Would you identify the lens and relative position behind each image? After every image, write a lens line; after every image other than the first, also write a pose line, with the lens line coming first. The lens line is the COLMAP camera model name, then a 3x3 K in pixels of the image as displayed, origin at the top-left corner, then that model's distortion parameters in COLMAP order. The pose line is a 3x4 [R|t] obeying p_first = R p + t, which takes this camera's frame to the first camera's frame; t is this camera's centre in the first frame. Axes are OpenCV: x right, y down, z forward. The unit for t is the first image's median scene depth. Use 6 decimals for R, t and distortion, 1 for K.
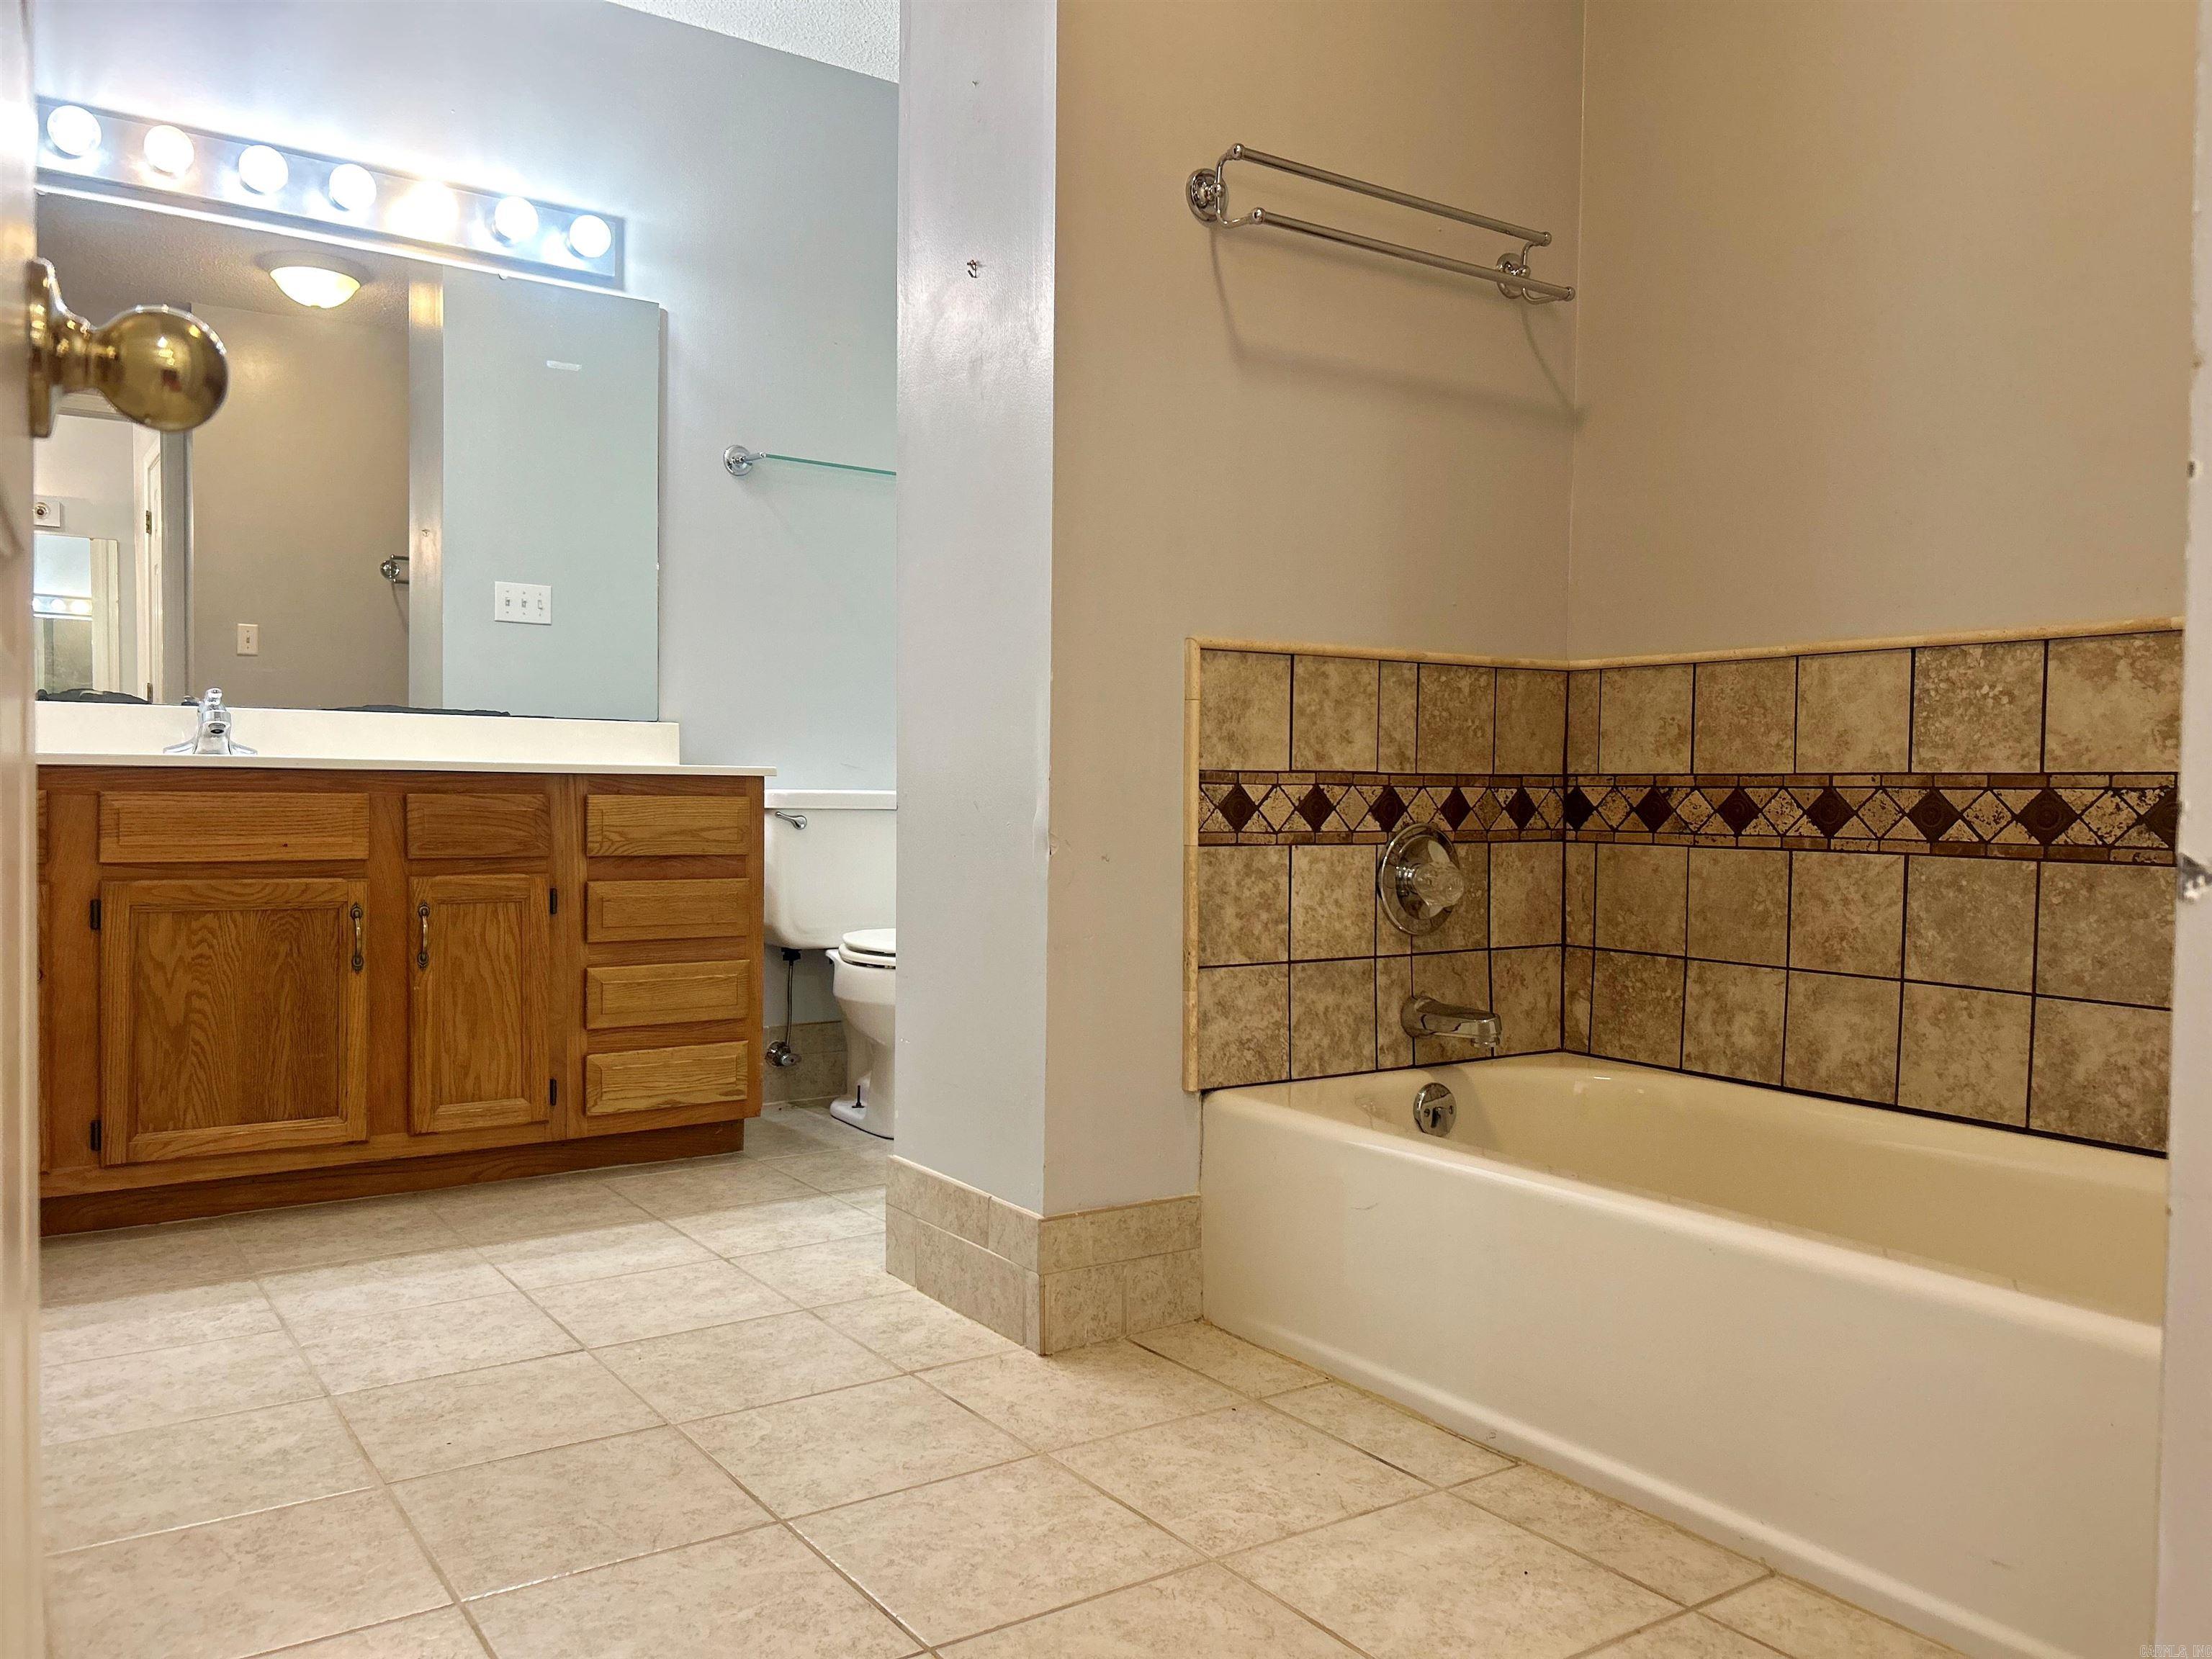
lens RADIAL K [[1674.2, 0, 1110.0], [0, 1674.2, 824.5], [0, 0, 1]] dist [0.057184, -0.060464]
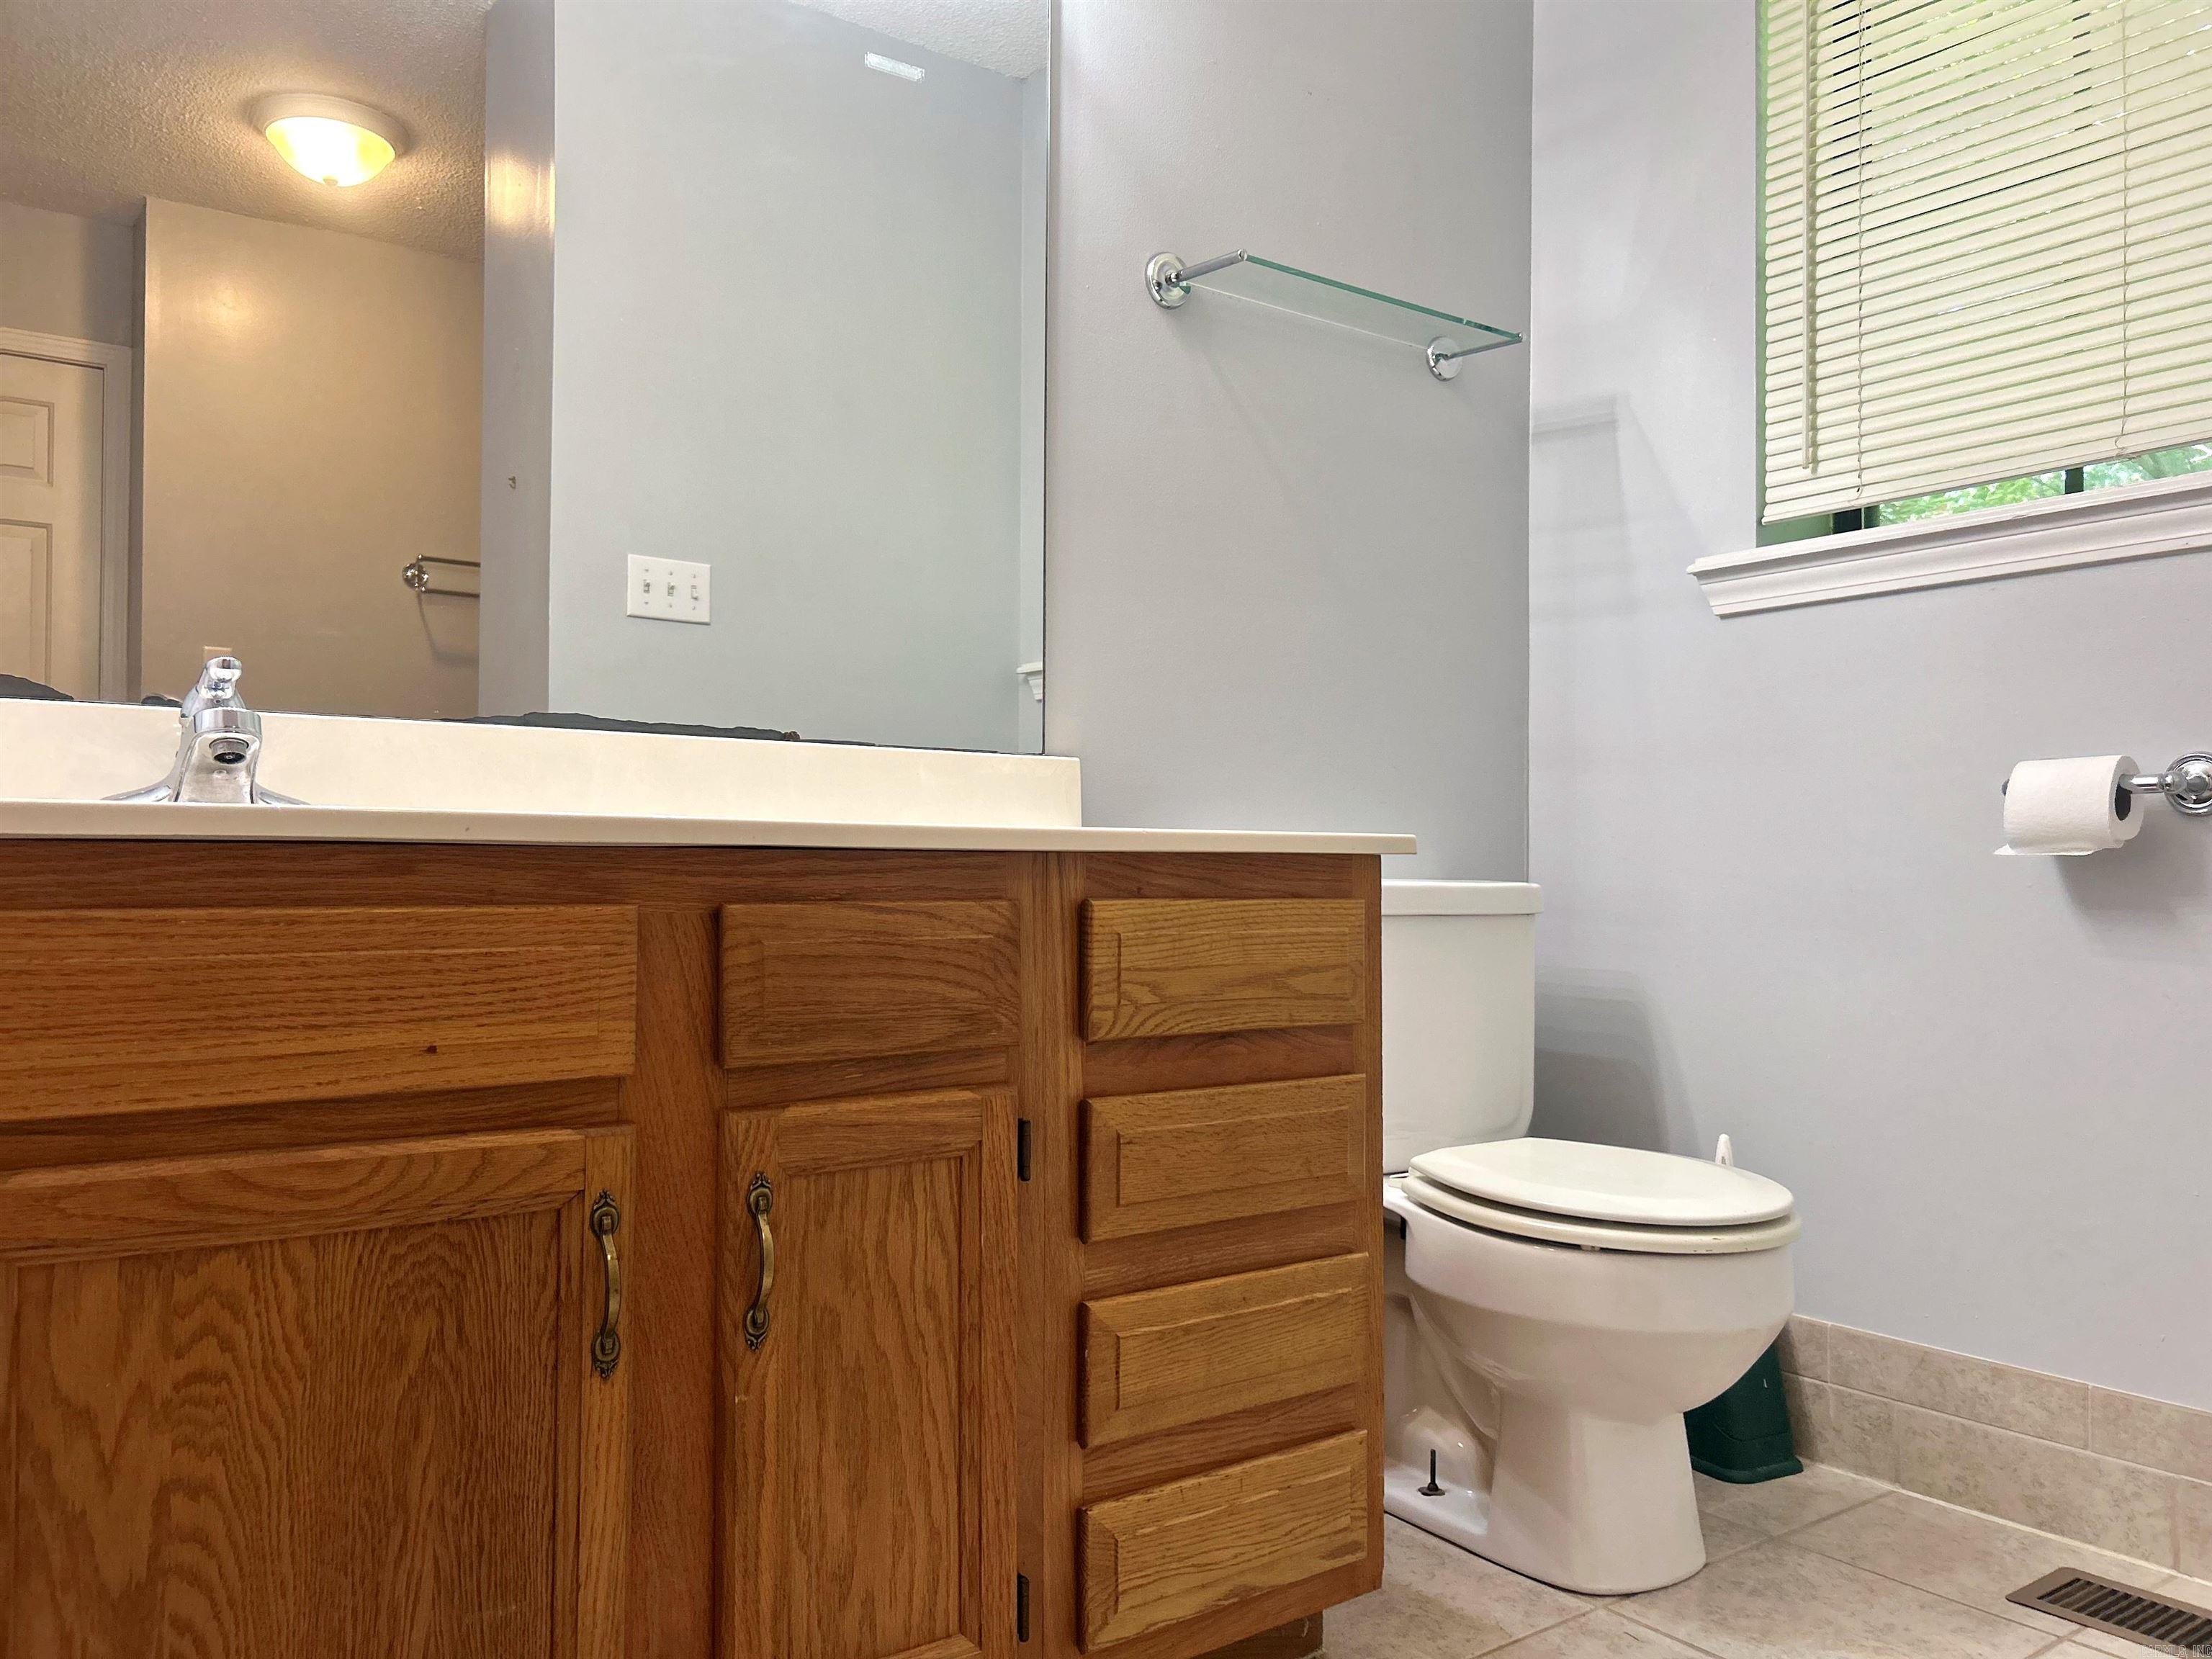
lens RADIAL K [[1674.2, 0, 1112.8], [0, 1674.2, 831.0], [0, 0, 1]] dist [0.057184, -0.060464]
pose [[0.999374, -0.007124, 0.034657, -0.330409], [0.008607, 0.999045, -0.042846, -0.017392], [-0.034319, 0.043118, 0.998480, 0.586817]]
